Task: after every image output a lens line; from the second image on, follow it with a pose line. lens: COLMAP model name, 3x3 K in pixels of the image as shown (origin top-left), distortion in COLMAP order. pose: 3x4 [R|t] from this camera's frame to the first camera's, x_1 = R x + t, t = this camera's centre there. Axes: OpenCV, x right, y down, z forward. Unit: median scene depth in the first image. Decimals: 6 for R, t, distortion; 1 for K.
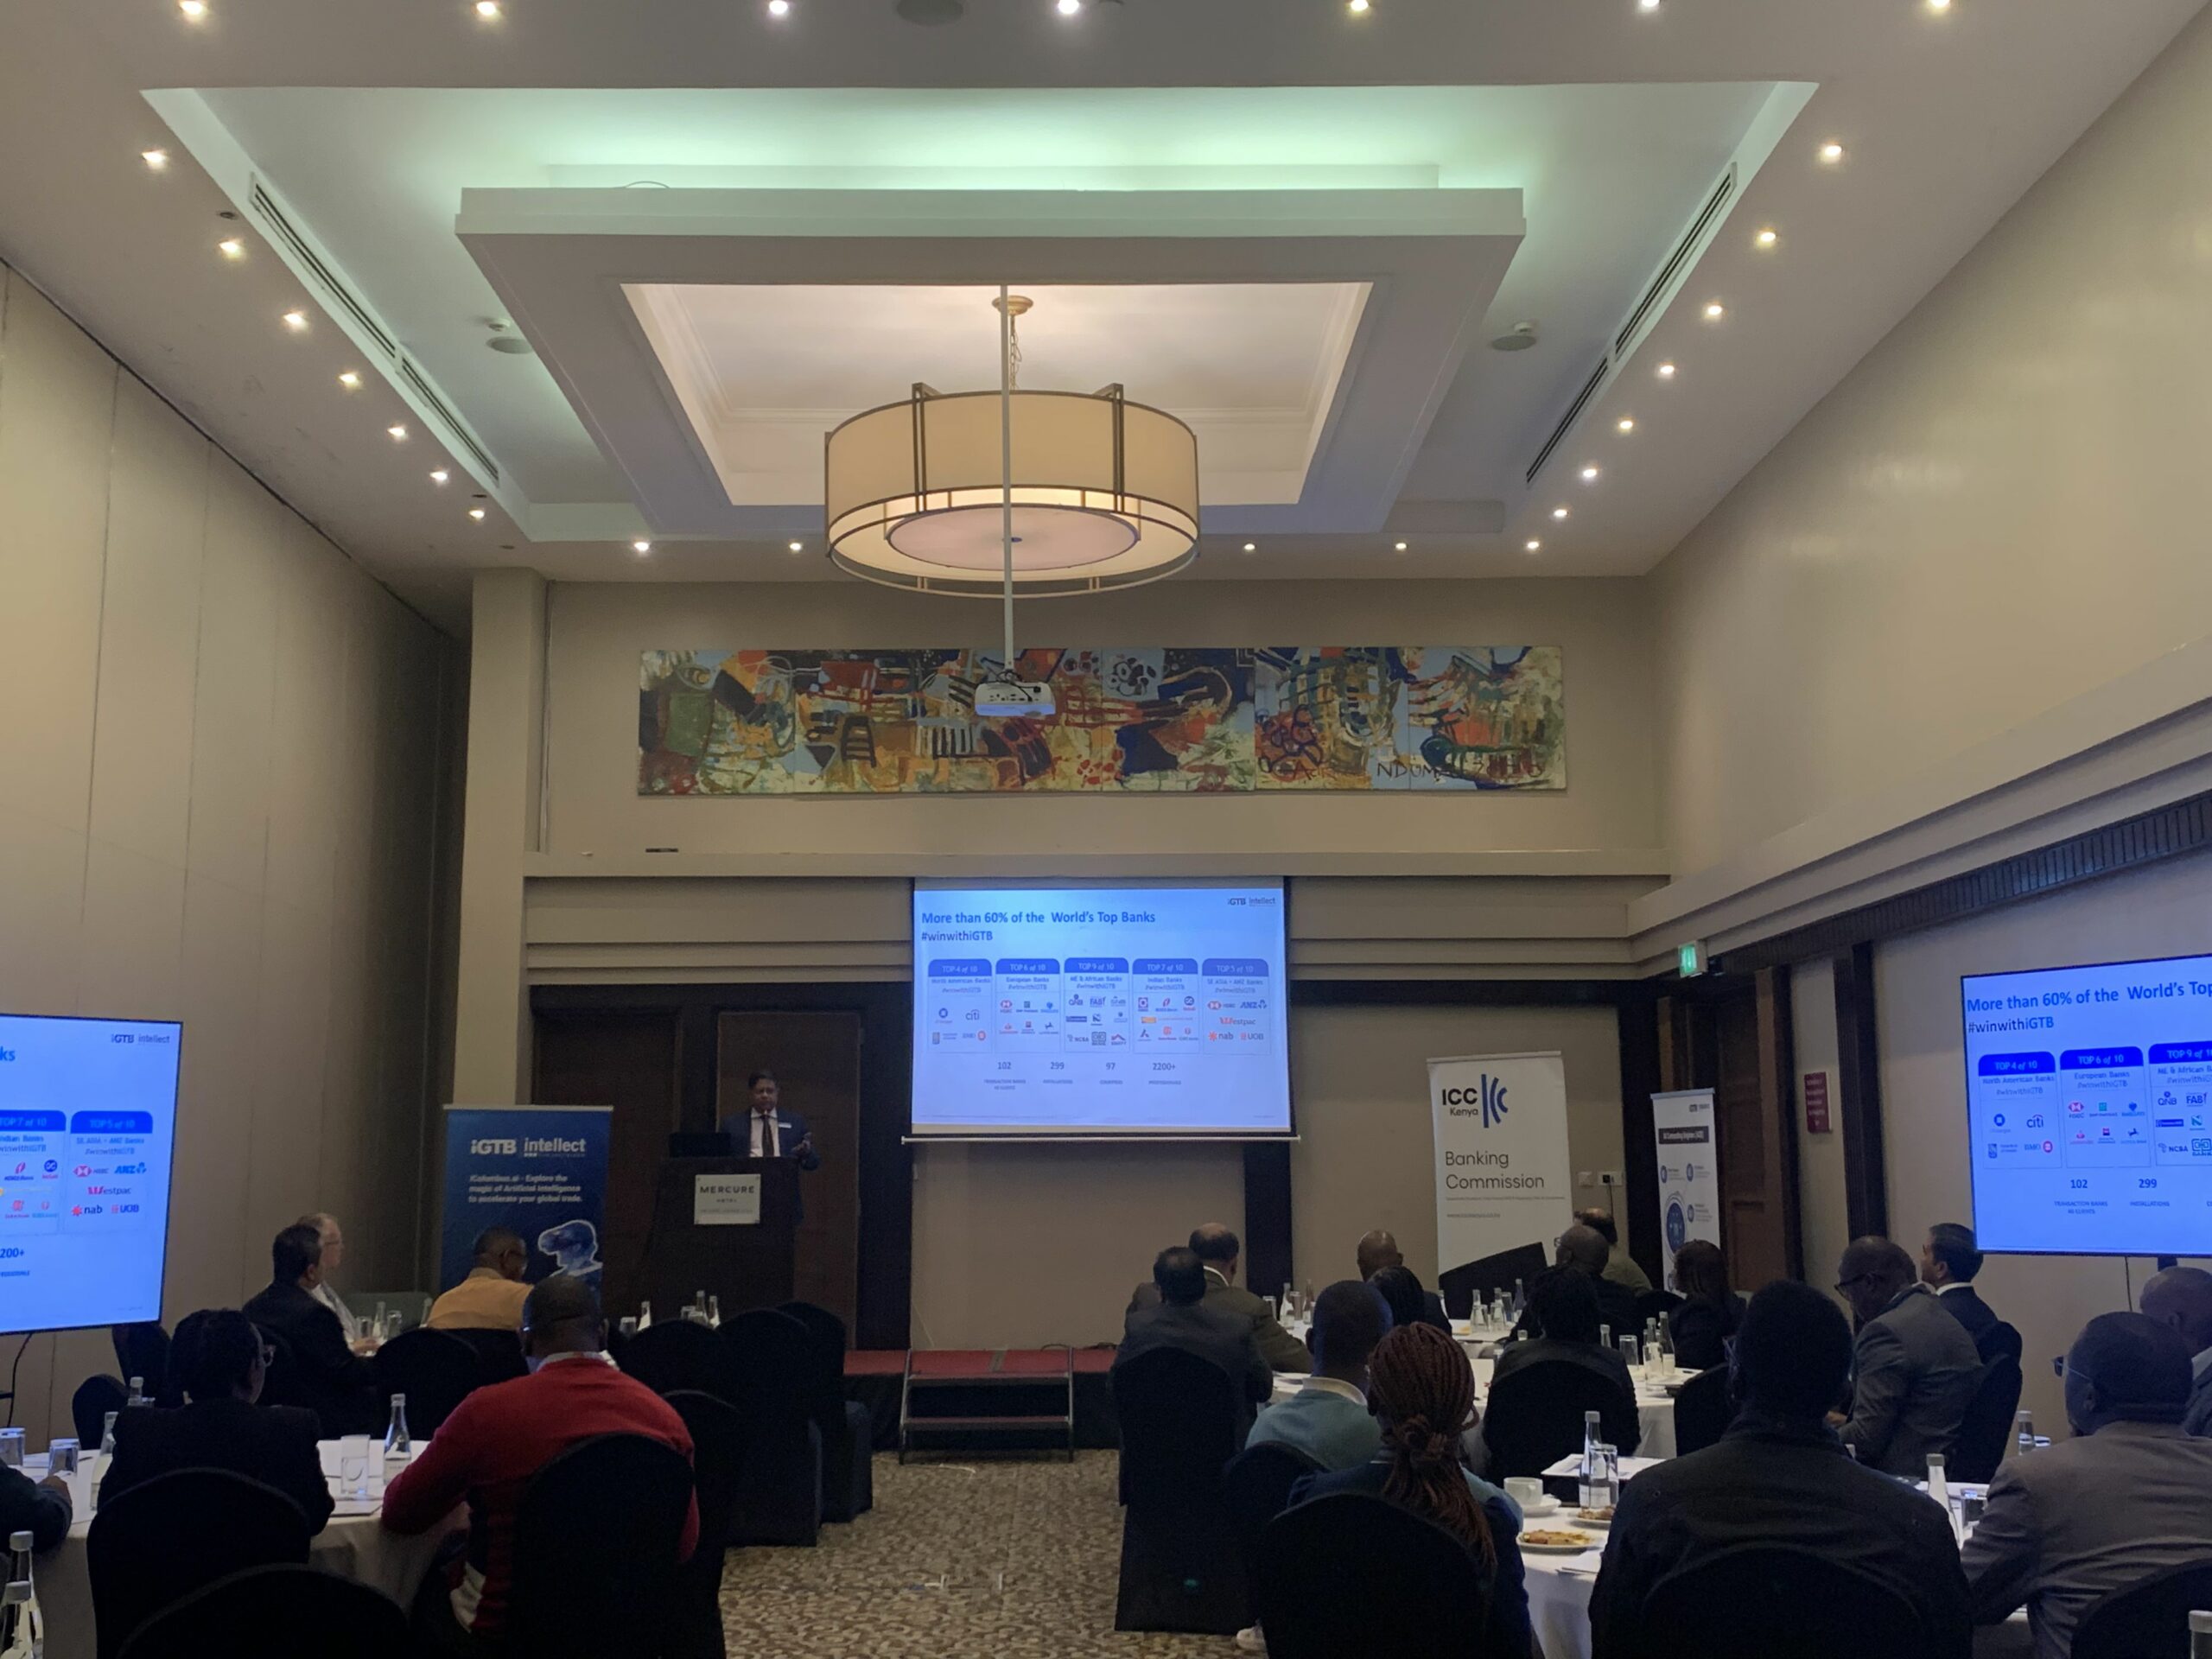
lens RADIAL K [[2324.3, 0, 1099.4], [0, 2324.3, 801.2], [0, 0, 1]] dist [0.105294, 0.000000]
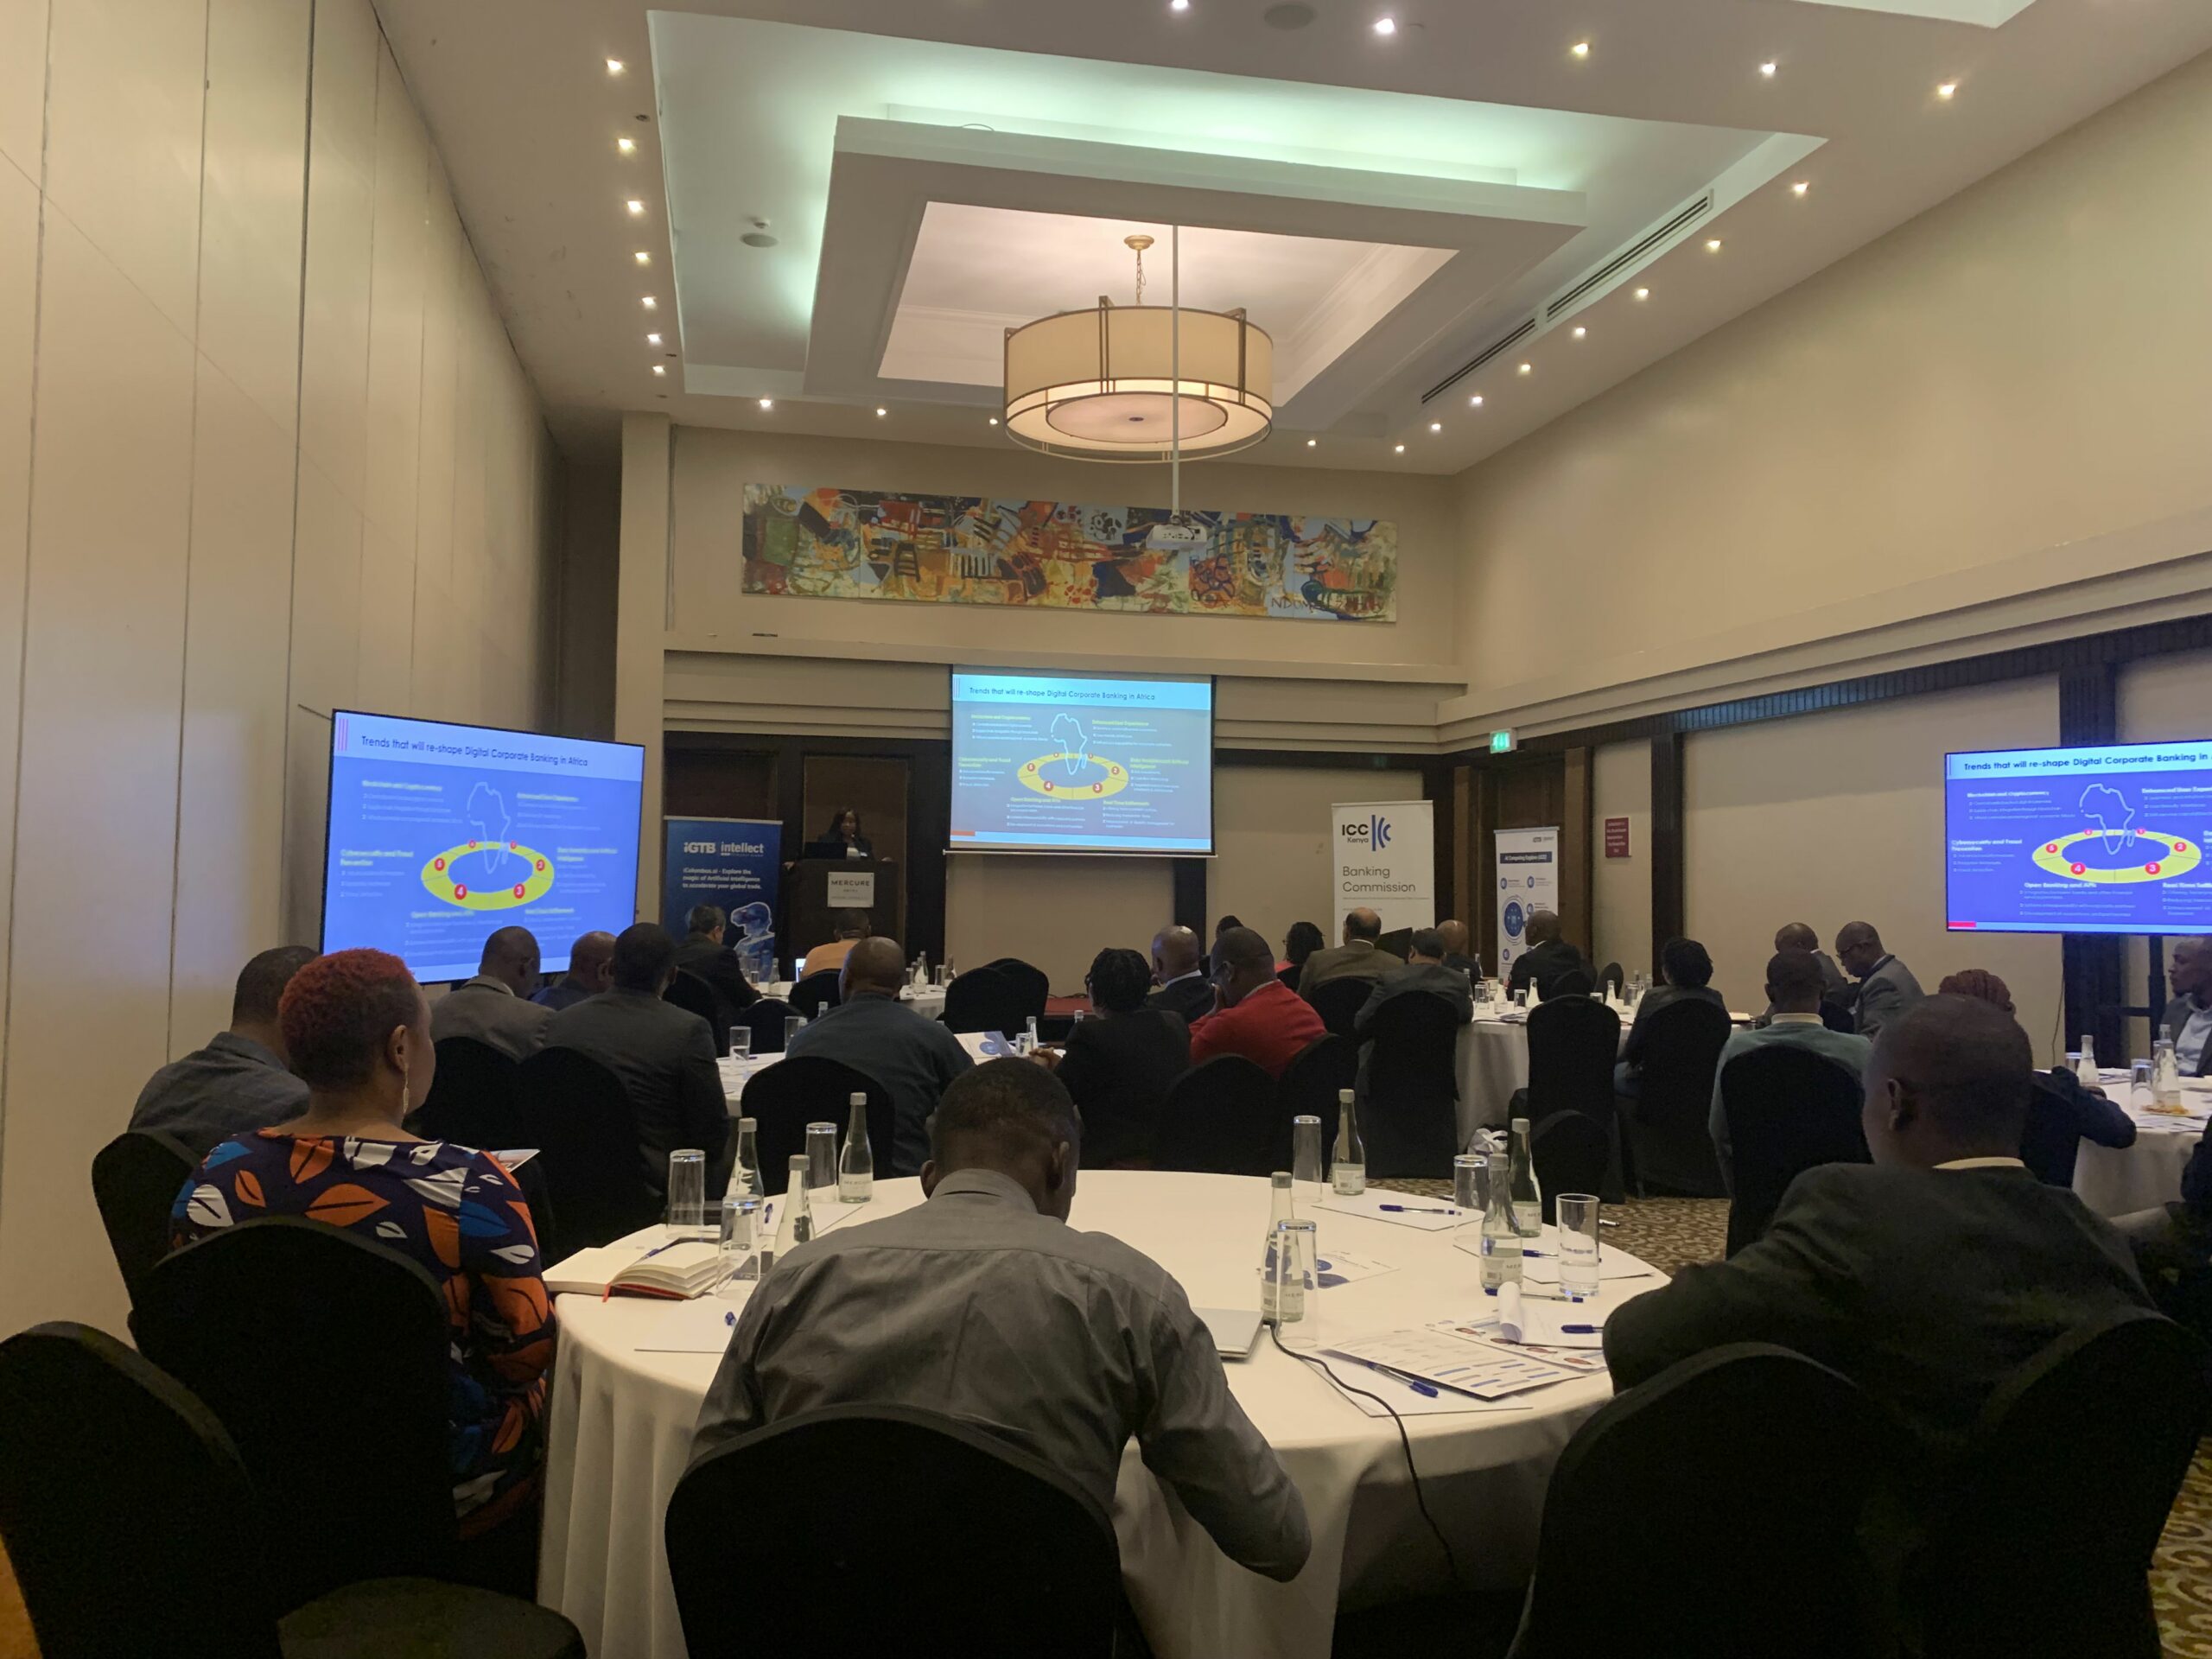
lens RADIAL K [[1651.5, 0, 1097.2], [0, 1651.5, 815.7], [0, 0, 1]] dist [0.064431, -0.046871]
pose [[0.980112, 0.025844, 0.196754, -0.189458], [-0.048047, 0.992888, 0.108924, 0.011287], [-0.192540, -0.116211, 0.974384, 0.018543]]
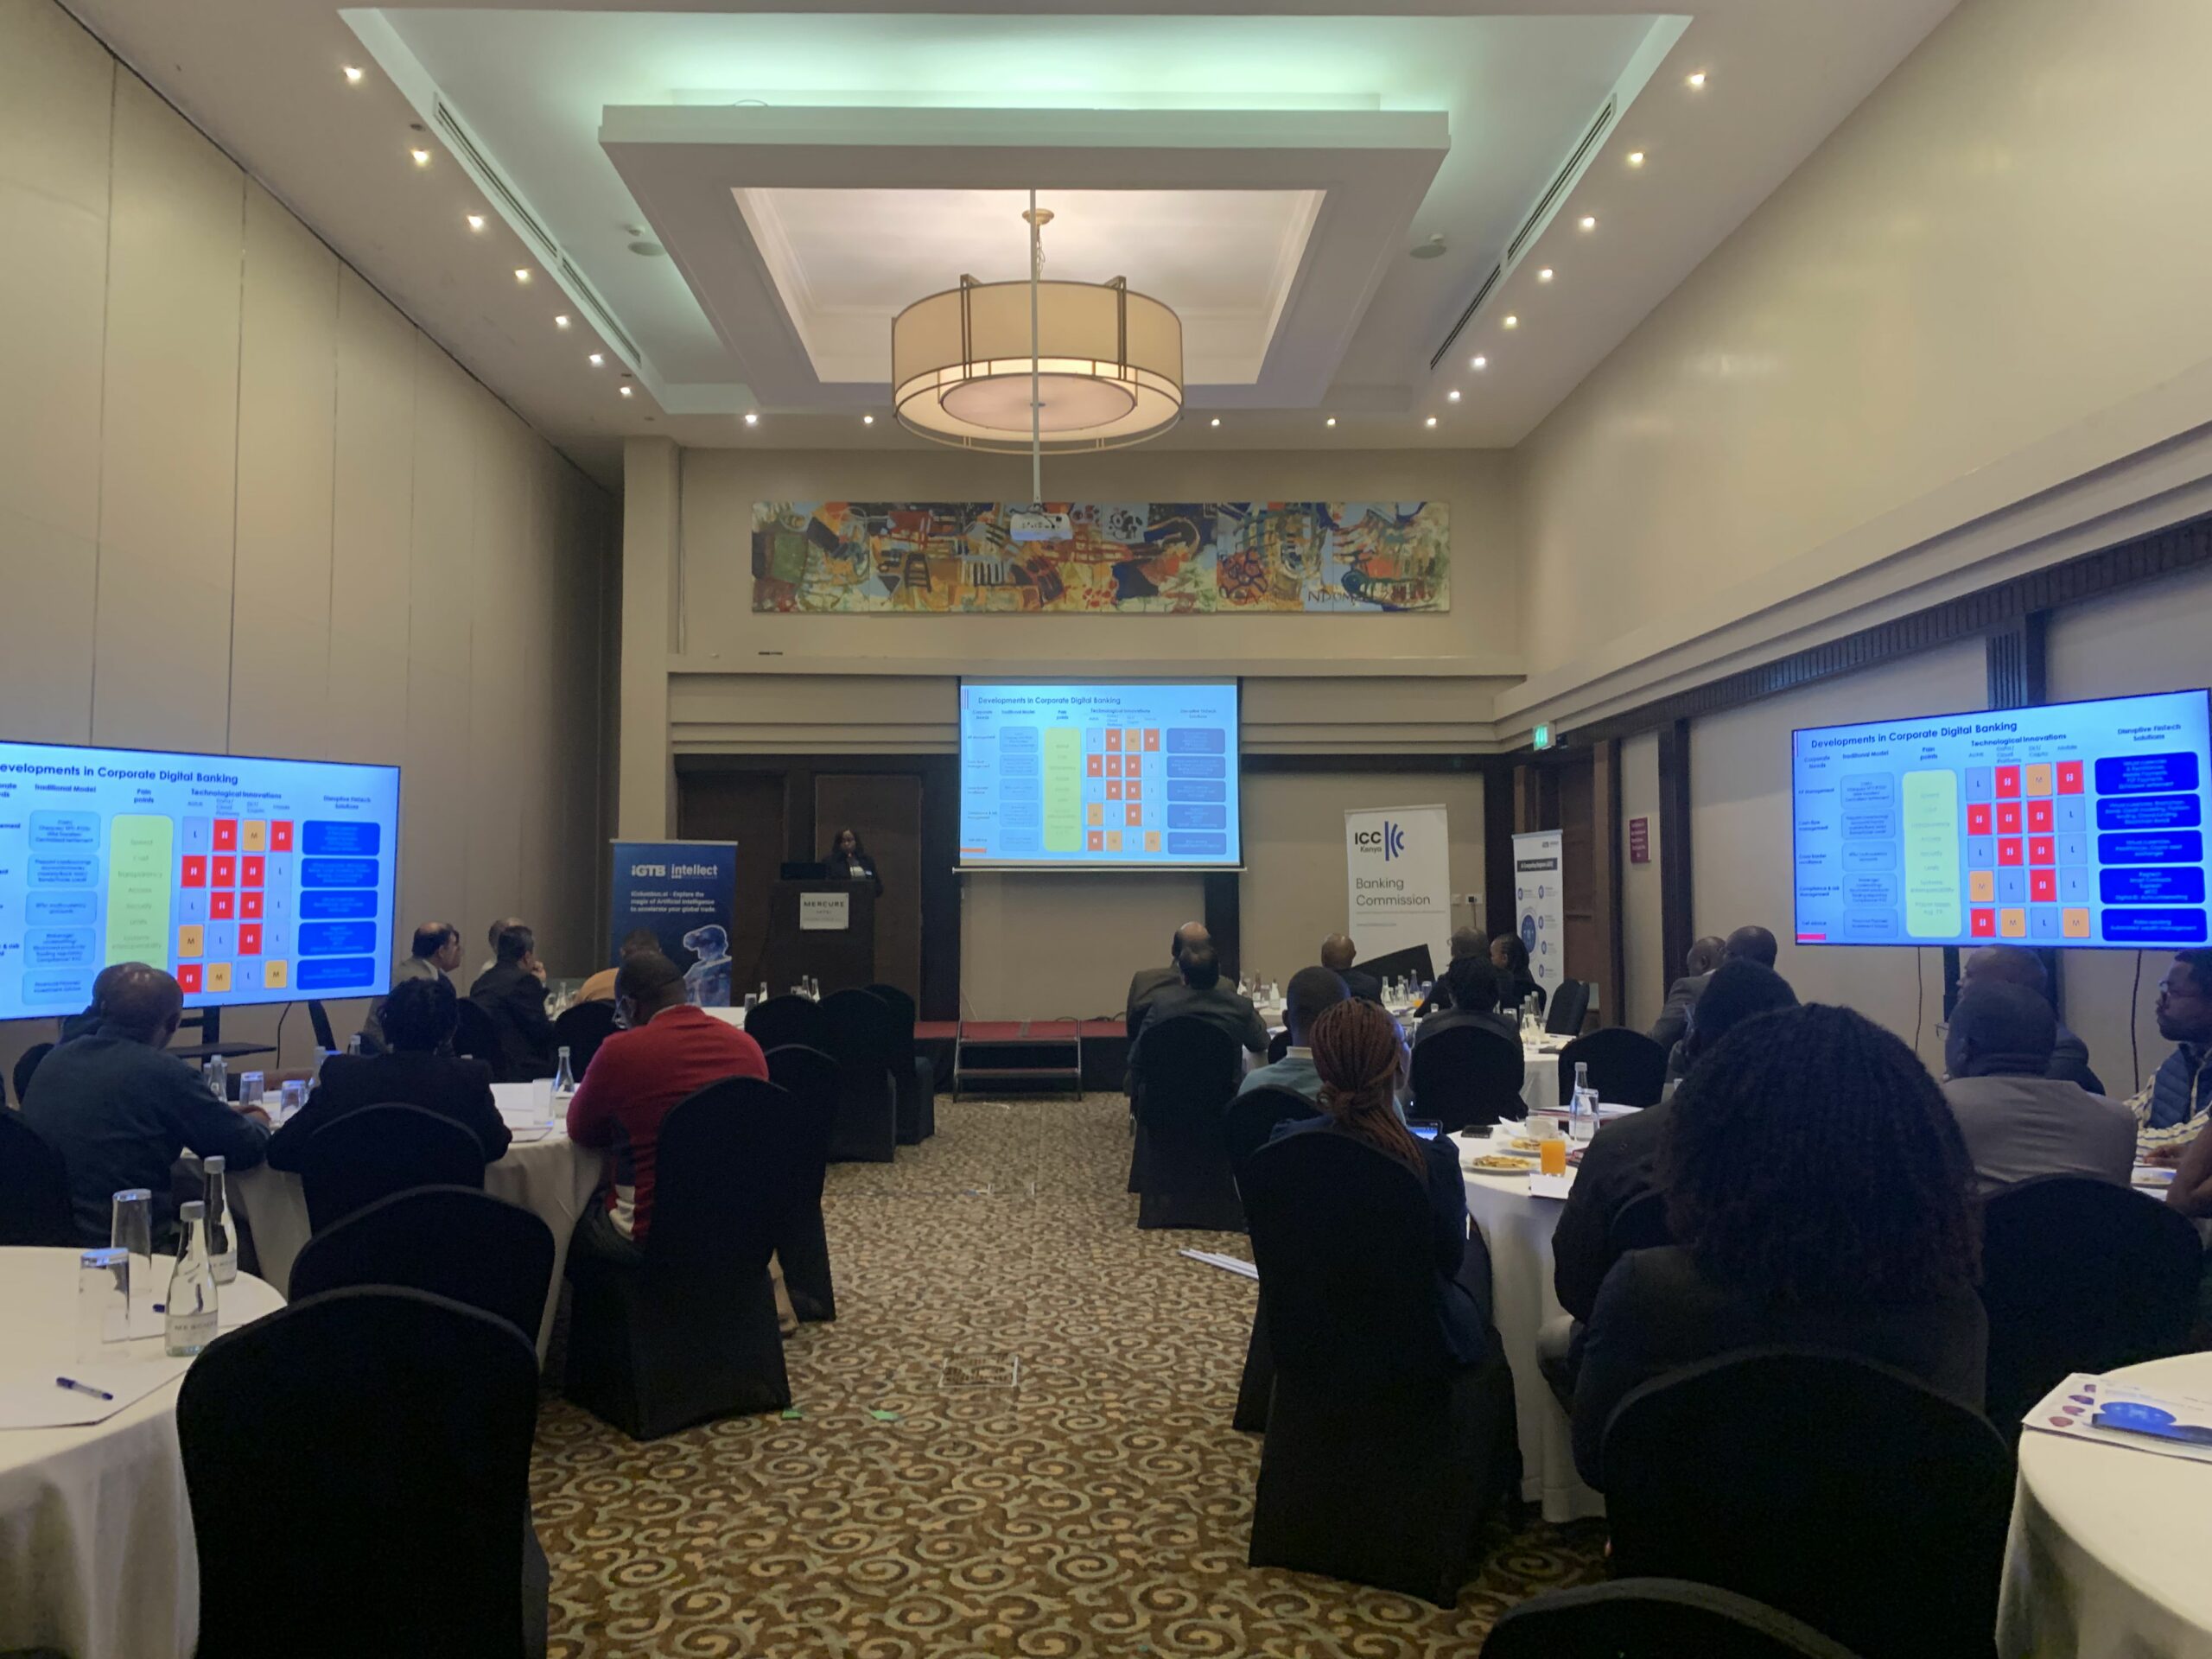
lens RADIAL K [[1651.5, 0, 1096.7], [0, 1651.5, 806.3], [0, 0, 1]] dist [0.064431, -0.046871]
pose [[0.999969, 0.004306, 0.006589, -0.007551], [-0.004935, 0.995117, 0.098582, 0.013911], [-0.006132, -0.098611, 0.995107, 0.050905]]
